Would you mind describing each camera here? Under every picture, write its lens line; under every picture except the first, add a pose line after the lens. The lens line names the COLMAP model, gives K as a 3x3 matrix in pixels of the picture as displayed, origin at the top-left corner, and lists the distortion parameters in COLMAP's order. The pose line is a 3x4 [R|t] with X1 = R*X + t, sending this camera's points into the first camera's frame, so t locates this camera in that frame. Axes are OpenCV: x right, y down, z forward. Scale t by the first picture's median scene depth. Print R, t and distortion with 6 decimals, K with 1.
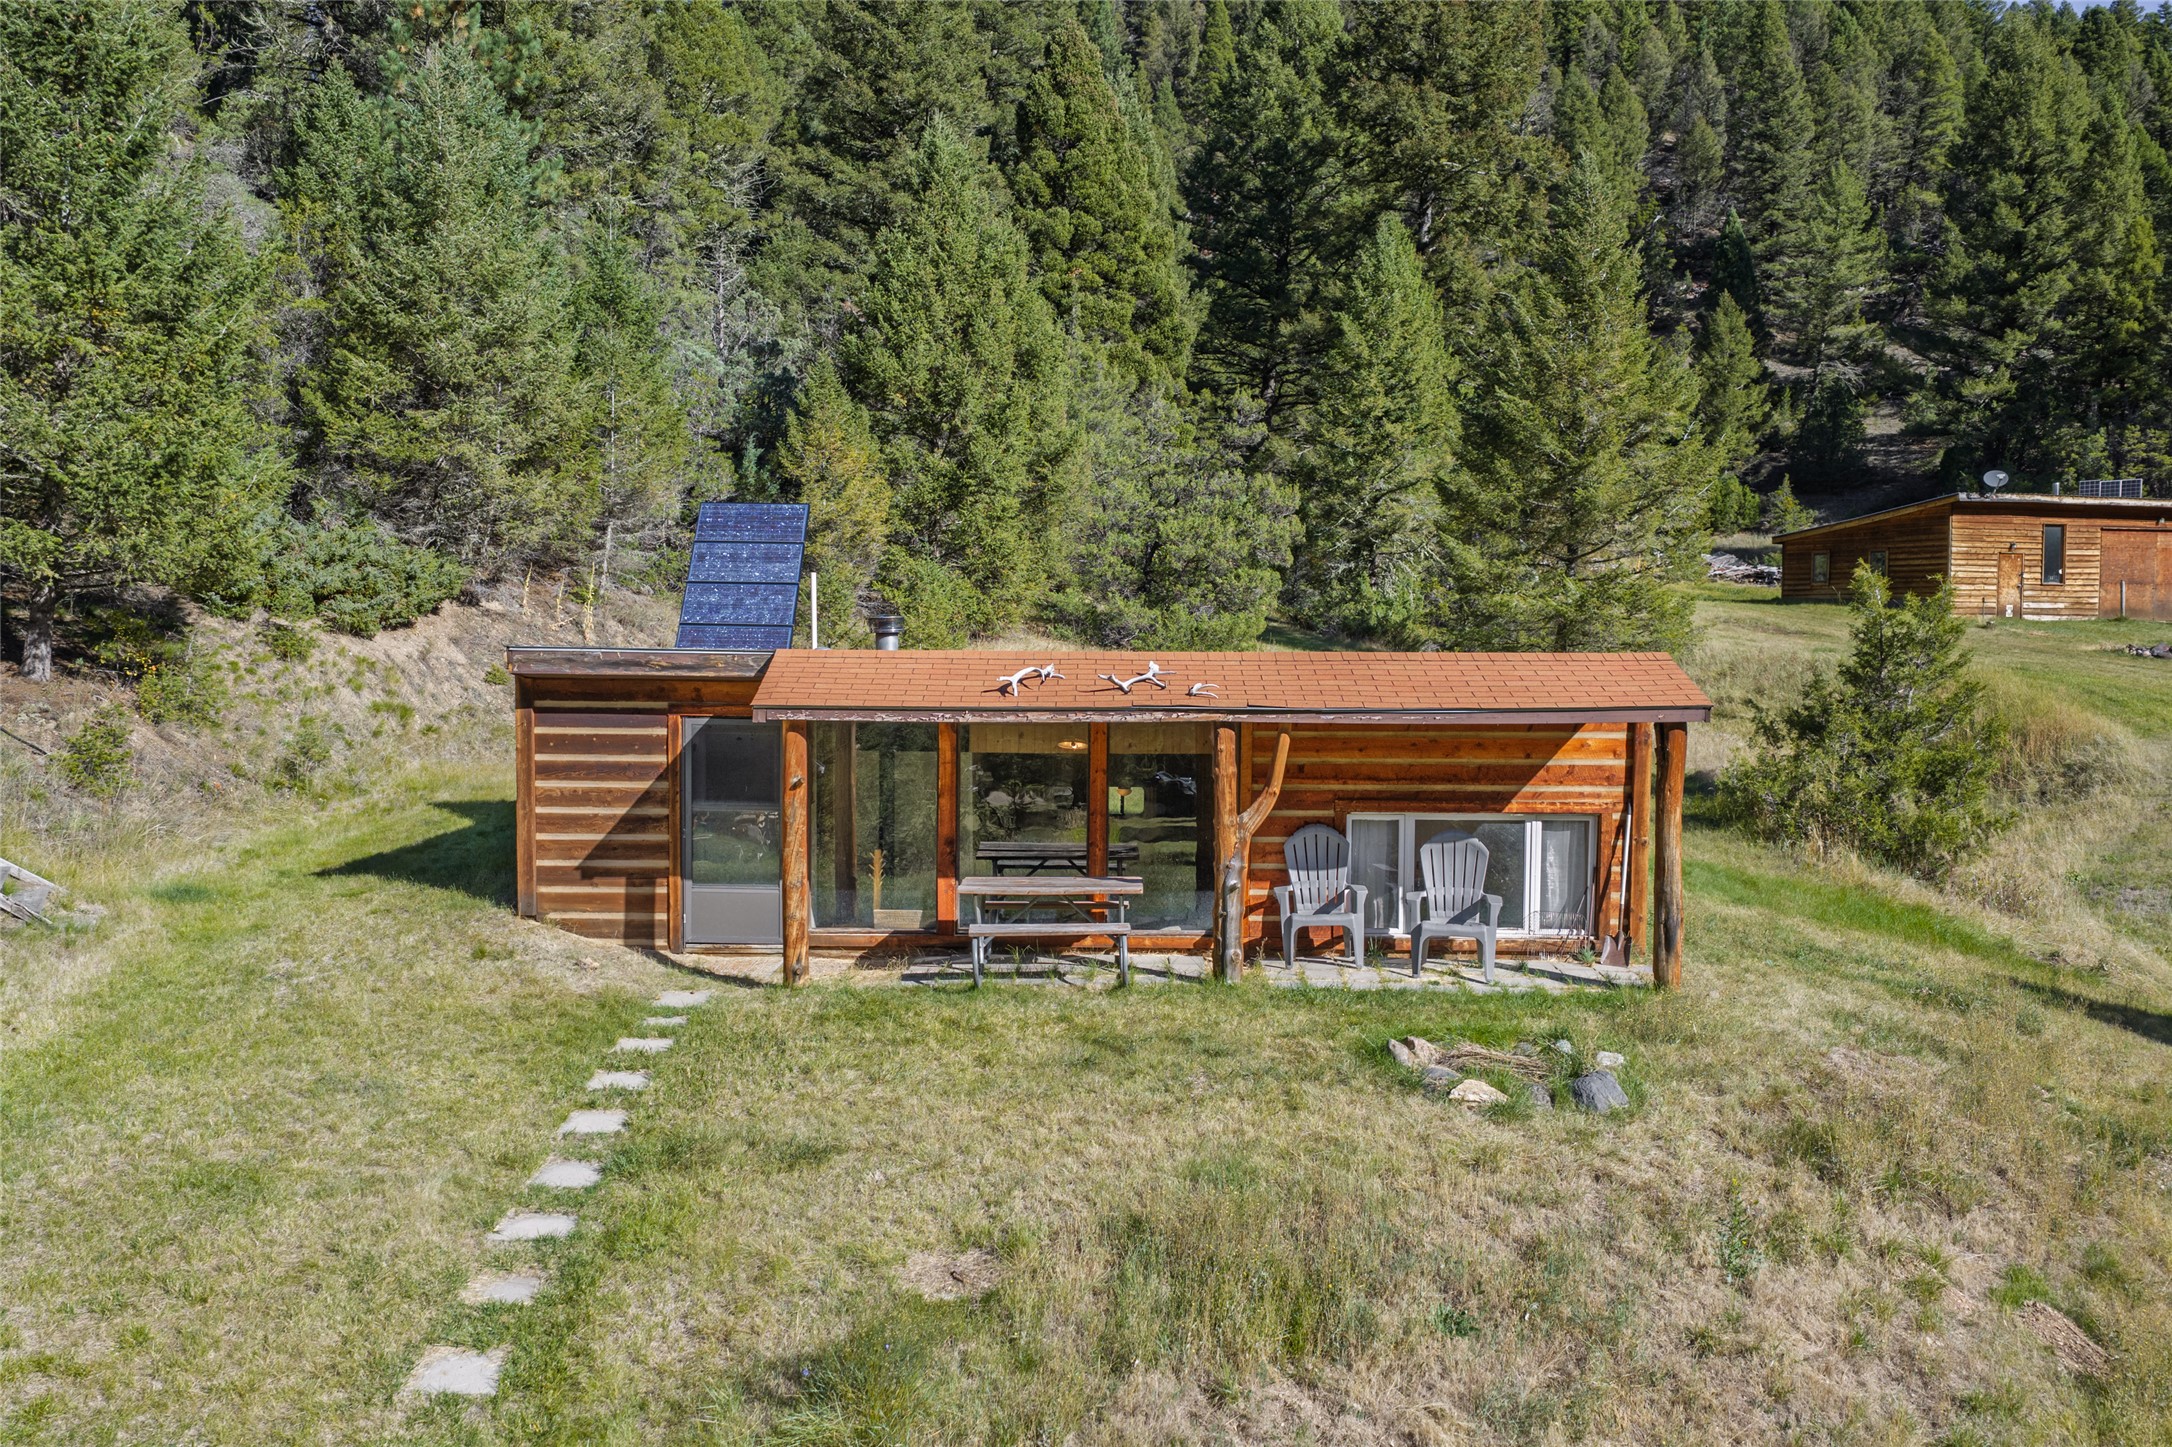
lens RADIAL K [[1806.1, 0, 1095.0], [0, 1806.1, 741.2], [0, 0, 1]] dist [0.016489, -0.024279]
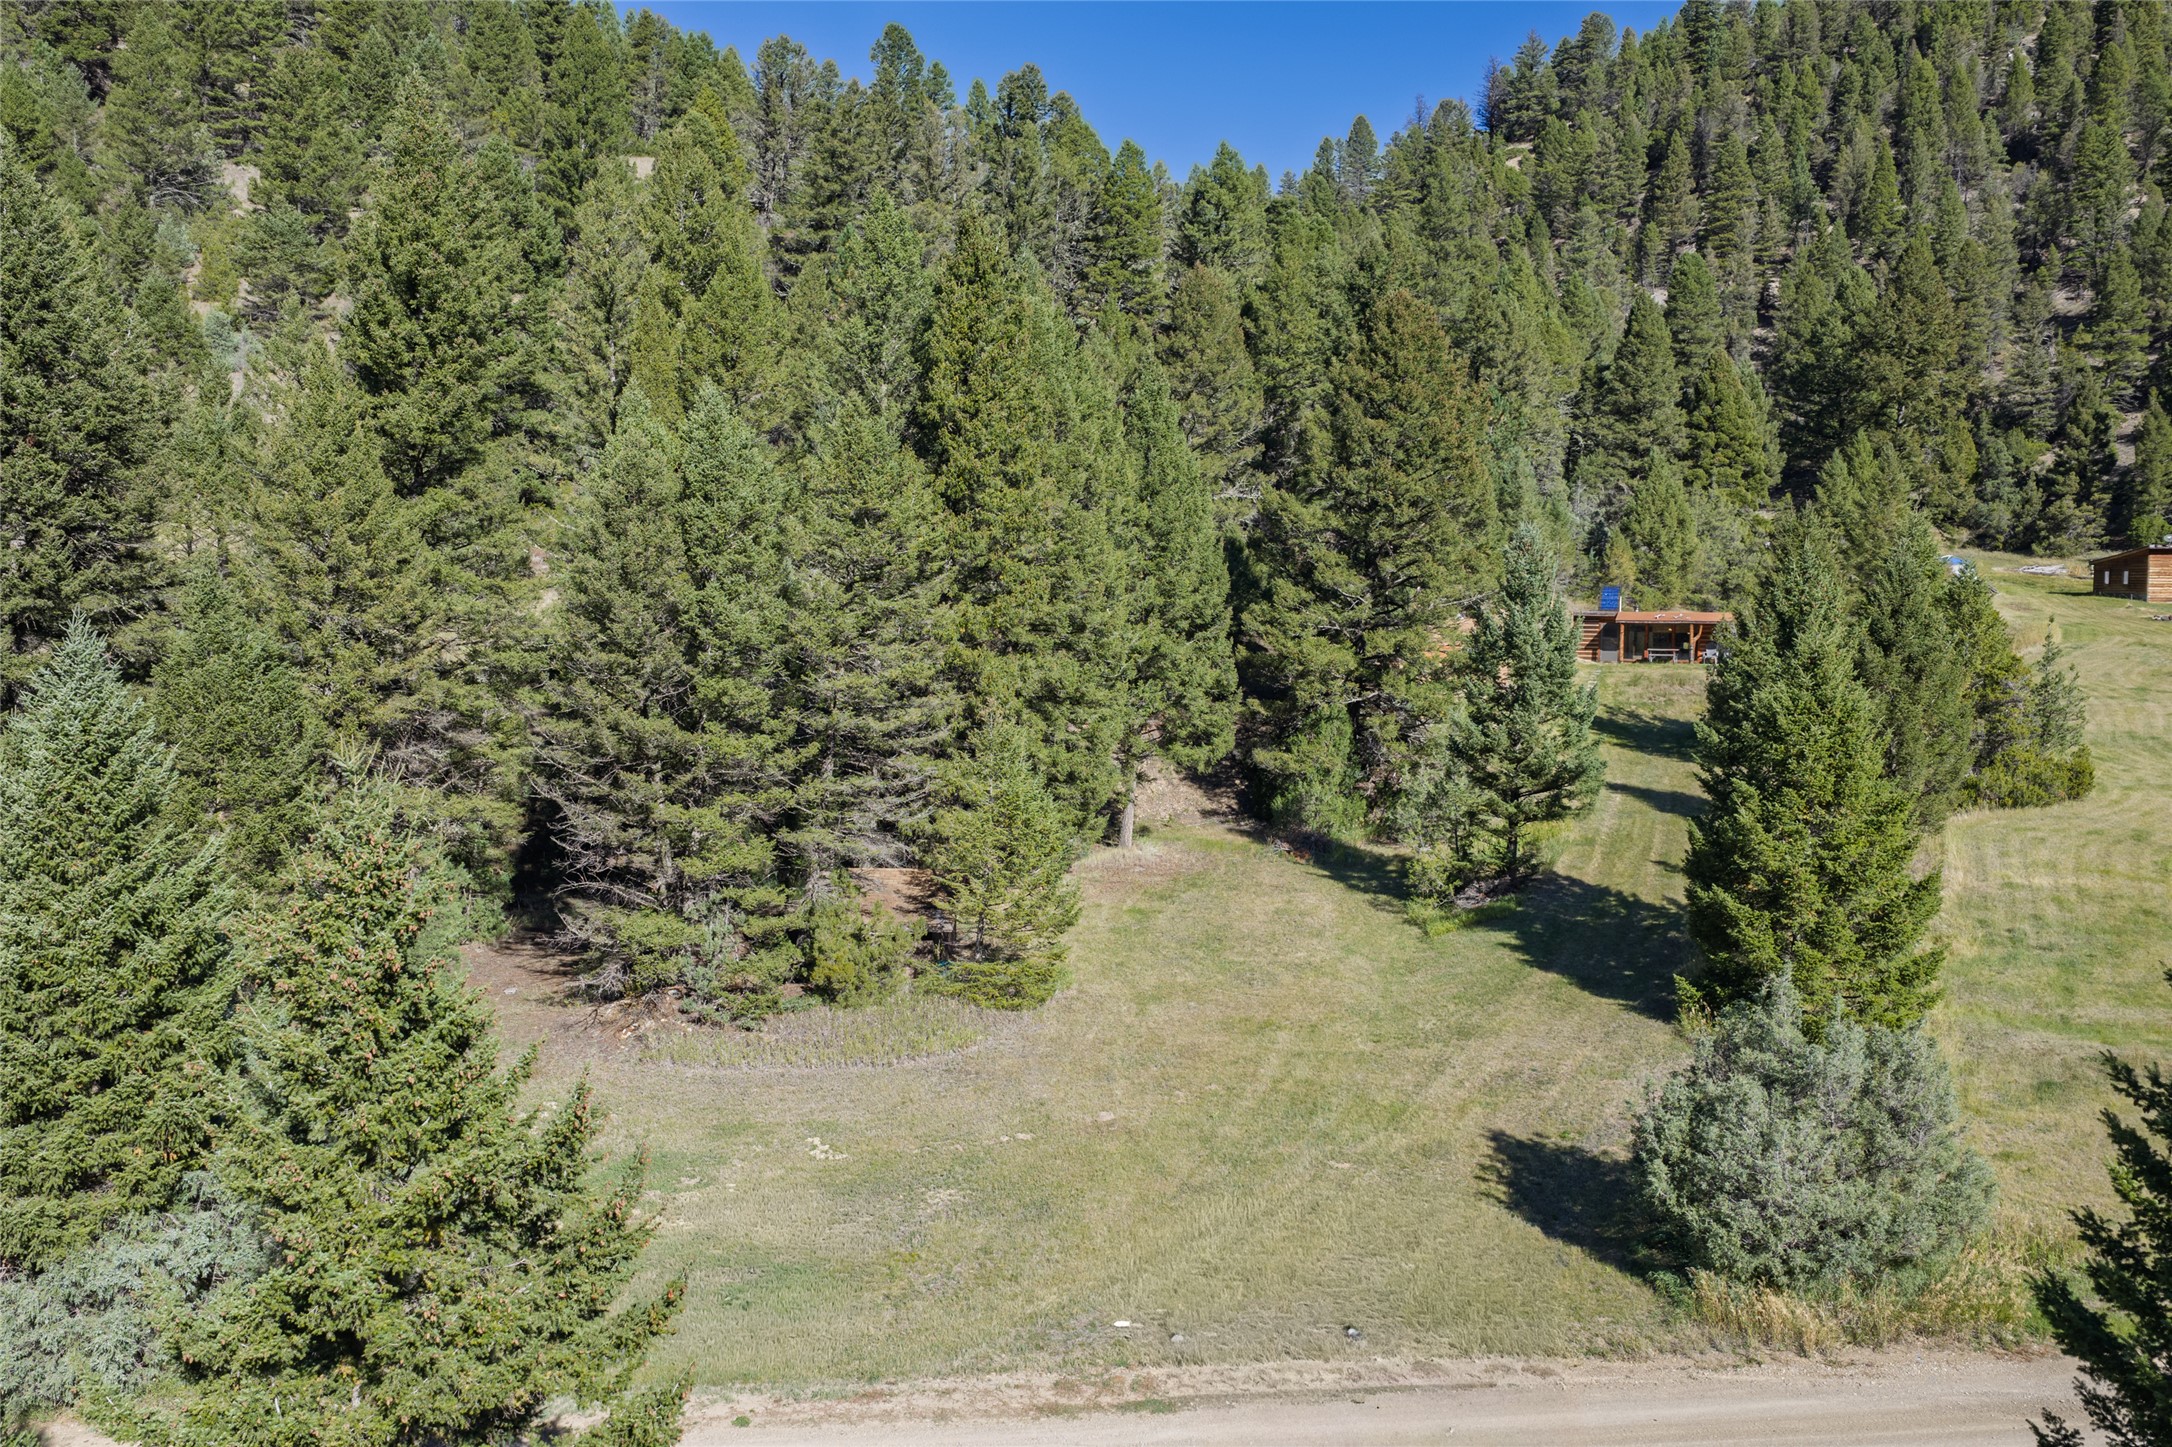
lens RADIAL K [[1806.1, 0, 1086.0], [0, 1806.1, 718.8], [0, 0, 1]] dist [0.016489, -0.024279]
pose [[0.921959, 0.029099, -0.386193, 0.243752], [-0.027255, 0.999576, 0.010250, 0.135027], [0.386328, 0.001075, 0.922361, -2.426536]]
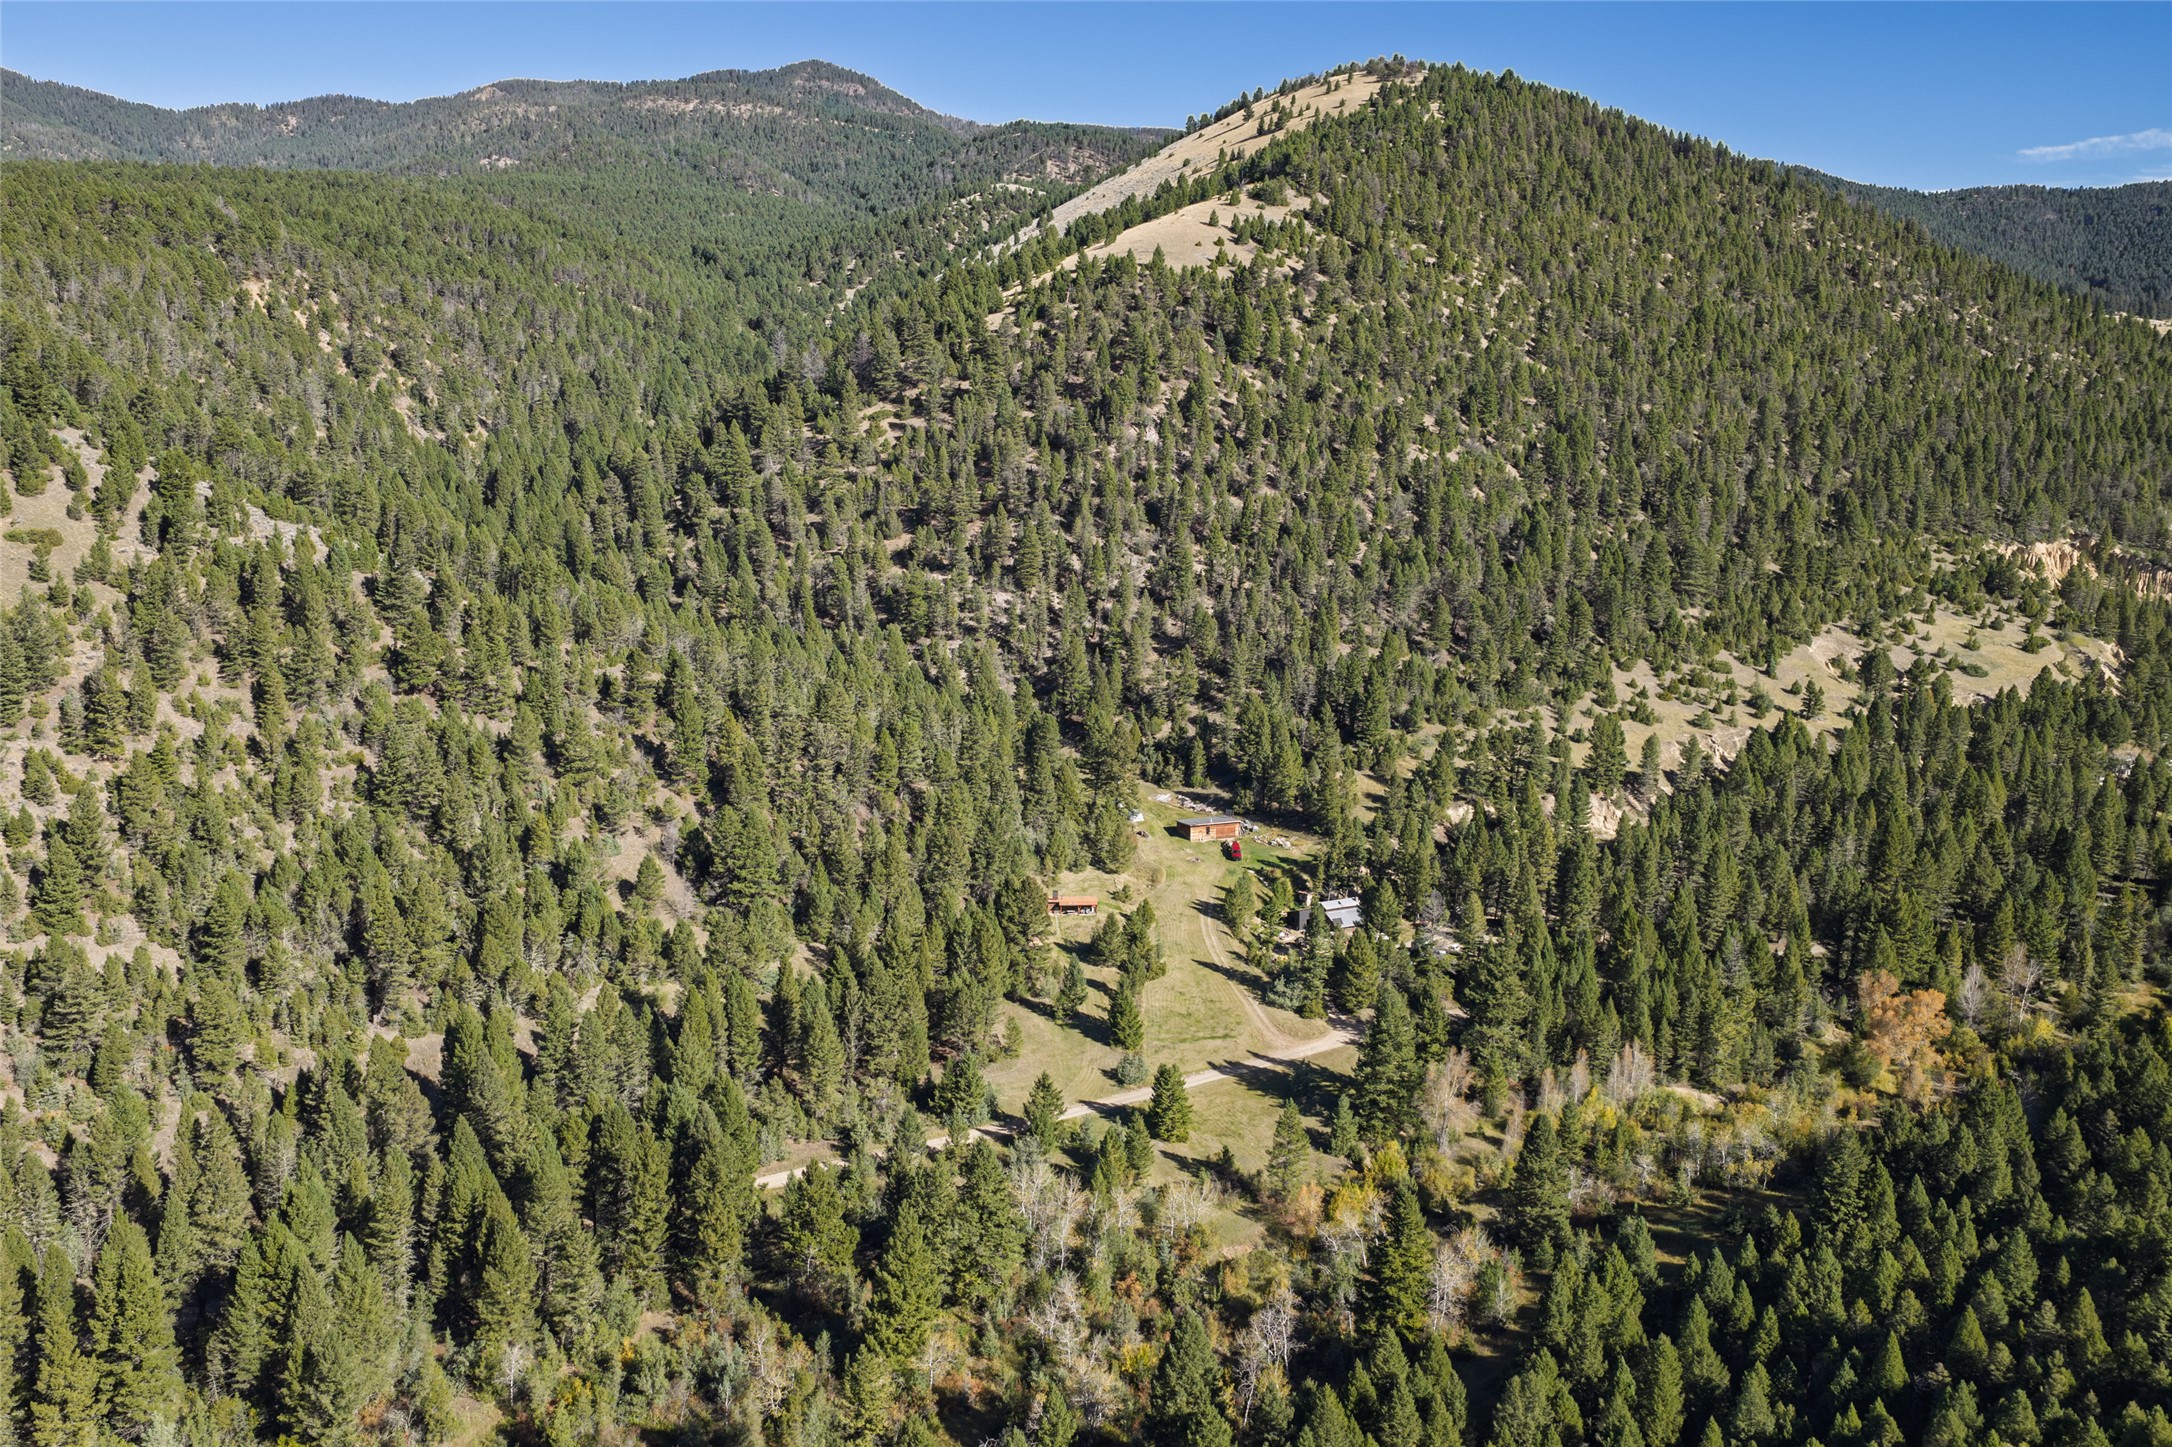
lens RADIAL K [[1806.1, 0, 1087.6], [0, 1806.1, 720.5], [0, 0, 1]] dist [0.016489, -0.024279]
pose [[0.999429, -0.012930, 0.031221, -0.227779], [0.008690, 0.991170, 0.132311, -2.416916], [-0.032656, -0.131964, 0.990717, -9.696377]]
